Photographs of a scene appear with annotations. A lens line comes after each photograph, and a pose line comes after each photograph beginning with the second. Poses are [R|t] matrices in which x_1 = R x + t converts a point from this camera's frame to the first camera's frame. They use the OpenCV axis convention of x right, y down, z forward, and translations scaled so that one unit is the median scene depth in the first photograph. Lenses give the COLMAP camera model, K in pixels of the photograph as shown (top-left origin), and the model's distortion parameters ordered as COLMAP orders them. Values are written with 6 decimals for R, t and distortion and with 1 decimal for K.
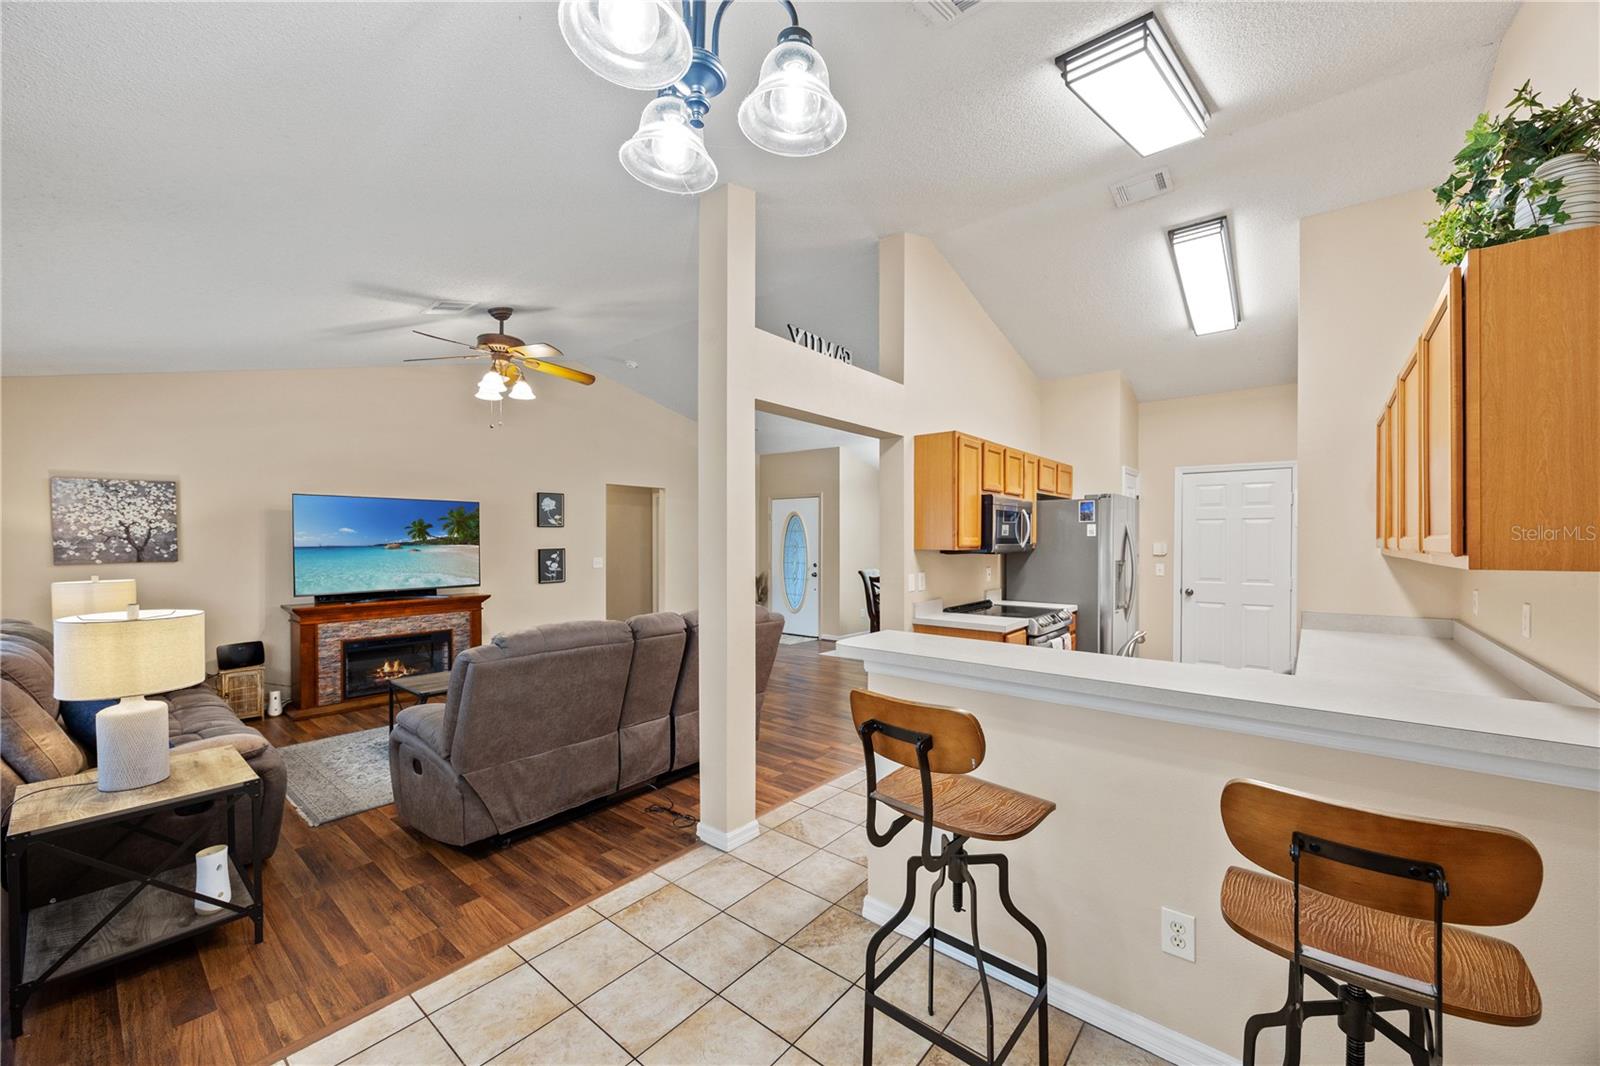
lens RADIAL K [[615.0, 0, 800.9], [0, 615.0, 544.7], [0, 0, 1]] dist [0.000600, -0.000172]
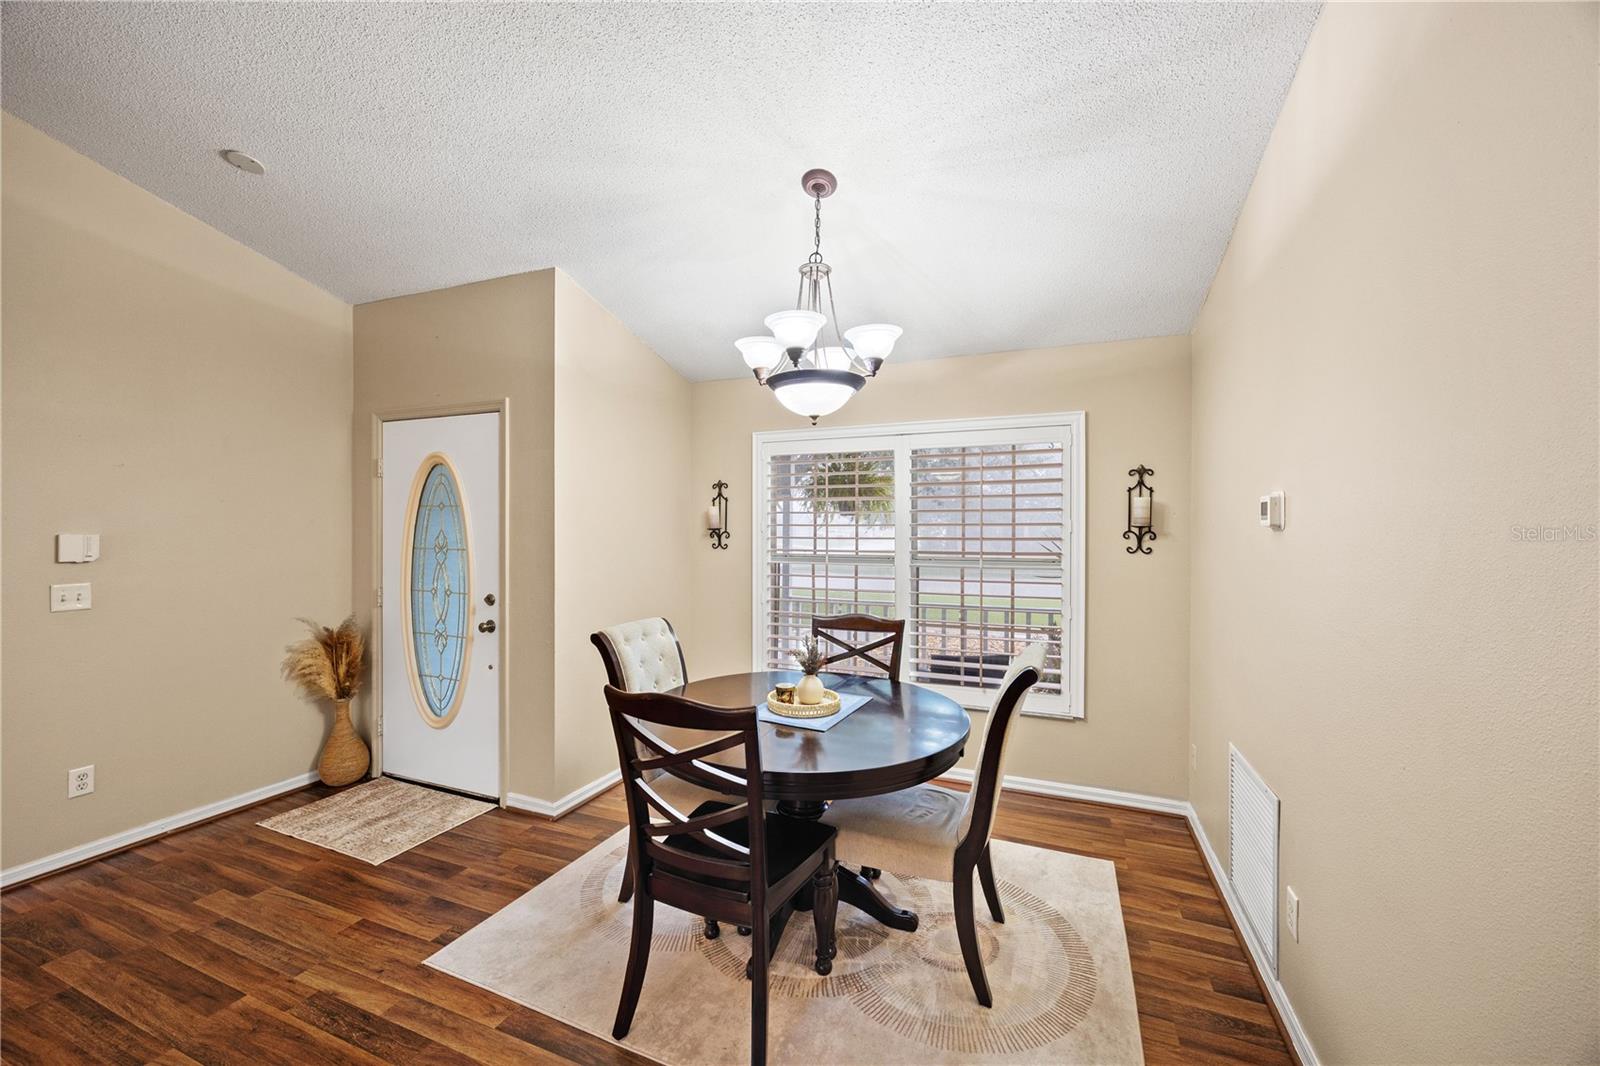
lens RADIAL K [[619.1, 0, 800.0], [0, 619.1, 533.0], [0, 0, 1]] dist [0.001419, 0.000098]
pose [[0.955827, 0.001596, 0.293927, 0.158915], [-0.000930, 0.999997, -0.002408, -0.010147], [-0.293930, 0.002028, 0.955825, 1.053088]]
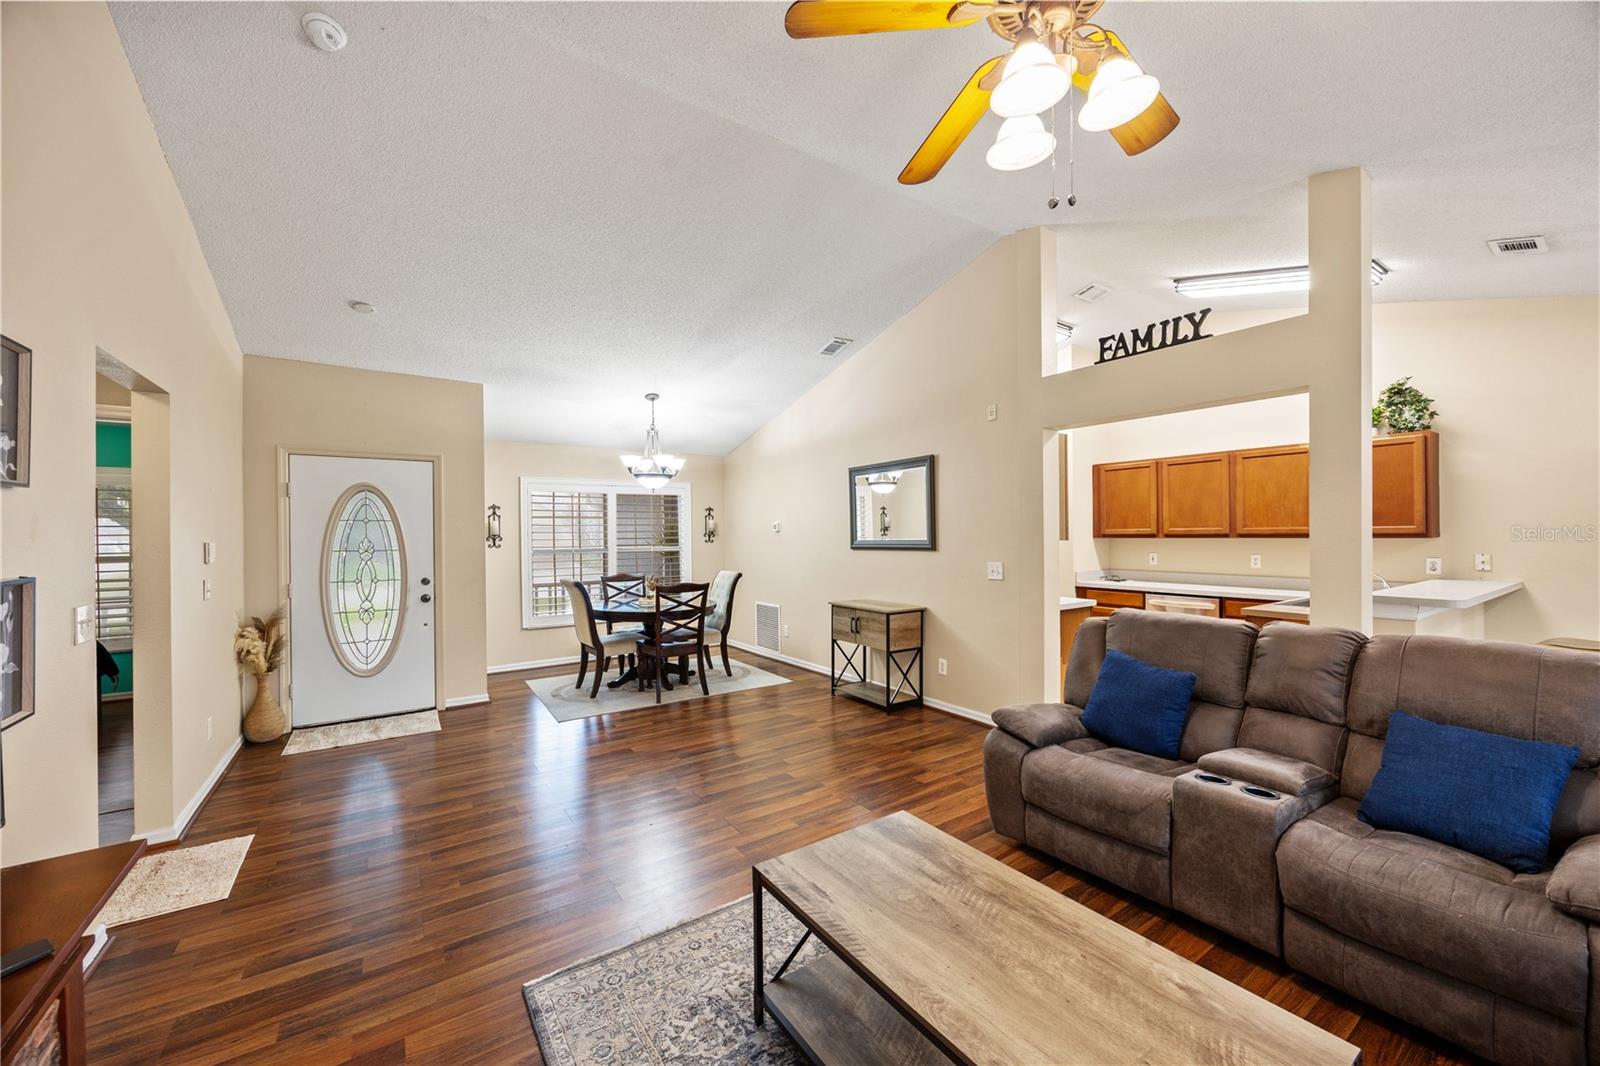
lens RADIAL K [[611.0, 0, 803.6], [0, 611.0, 533.4], [0, 0, 1]] dist [0.000814, 0.000042]
pose [[0.273907, -0.003420, 0.961750, -0.743891], [0.017555, 0.999845, -0.001444, -0.007683], [-0.961596, 0.017279, 0.273924, 0.898951]]
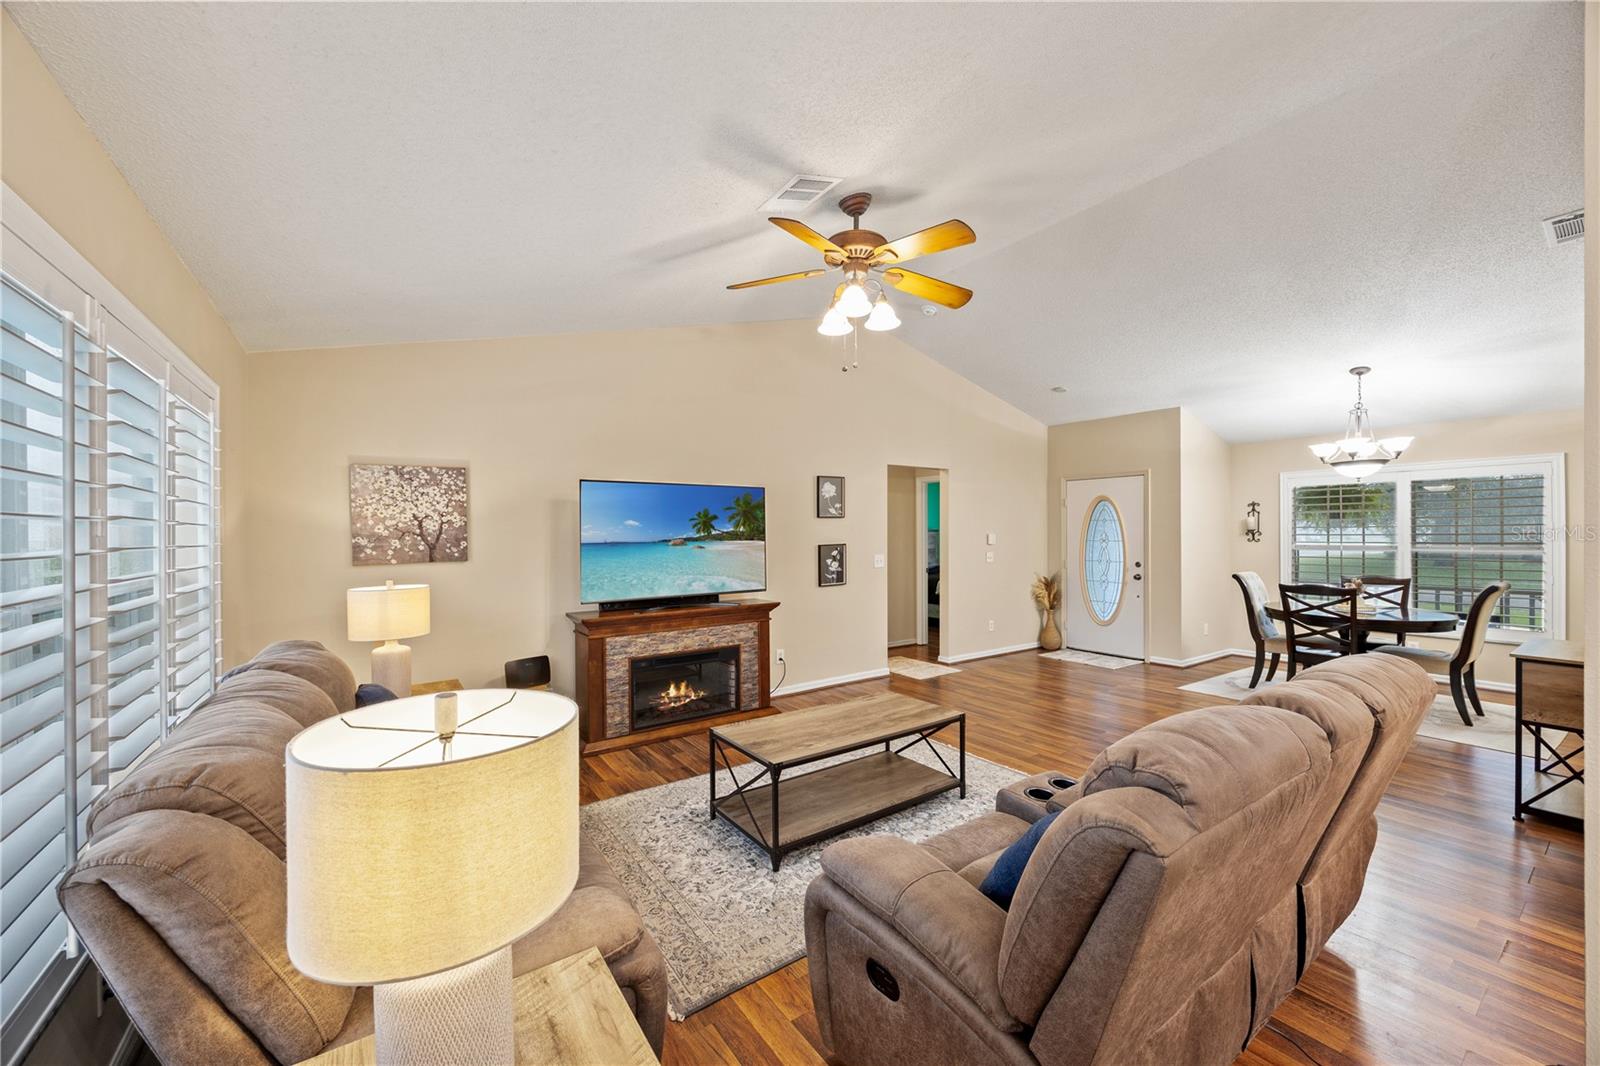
lens RADIAL K [[611.0, 0, 803.6], [0, 611.0, 533.4], [0, 0, 1]] dist [0.000814, 0.000042]
pose [[0.964995, -0.005667, -0.262207, -0.314100], [0.003781, 0.999963, -0.007697, -0.002633], [0.262241, 0.006436, 0.964981, 0.280561]]
